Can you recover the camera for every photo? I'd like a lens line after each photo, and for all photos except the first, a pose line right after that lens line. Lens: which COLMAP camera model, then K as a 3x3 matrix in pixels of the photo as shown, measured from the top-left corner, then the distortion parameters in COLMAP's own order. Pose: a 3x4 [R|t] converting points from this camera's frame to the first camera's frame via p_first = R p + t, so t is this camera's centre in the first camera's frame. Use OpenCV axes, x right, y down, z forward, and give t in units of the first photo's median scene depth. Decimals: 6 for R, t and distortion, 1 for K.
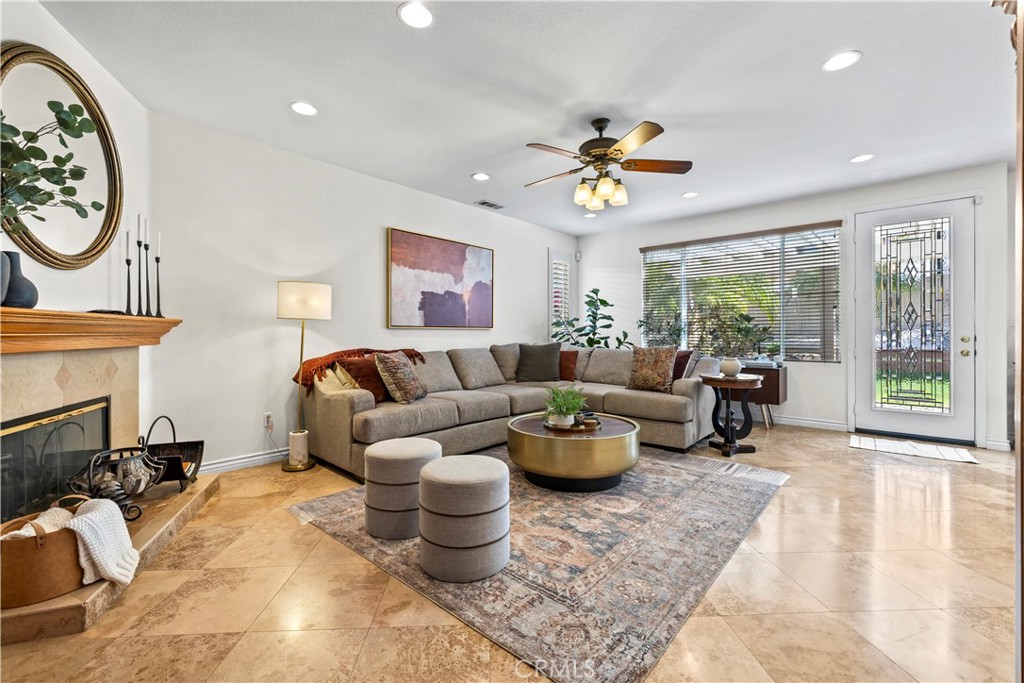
lens RADIAL K [[428.9, 0, 509.7], [0, 428.9, 332.0], [0, 0, 1]] dist [-0.001680, -0.000119]
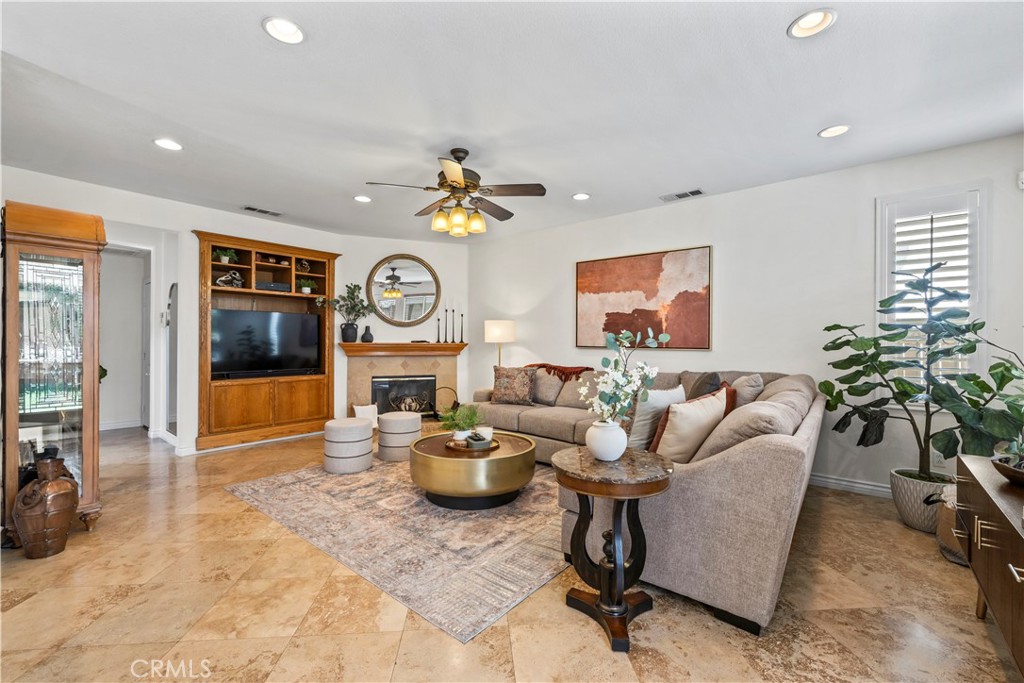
lens RADIAL K [[434.1, 0, 515.0], [0, 434.1, 340.0], [0, 0, 1]] dist [0.000031, -0.000007]
pose [[0.038251, -0.002271, -0.999266, 1.204178], [-0.004464, 0.999987, -0.002443, -0.036968], [0.999258, 0.004554, 0.038240, 1.054030]]
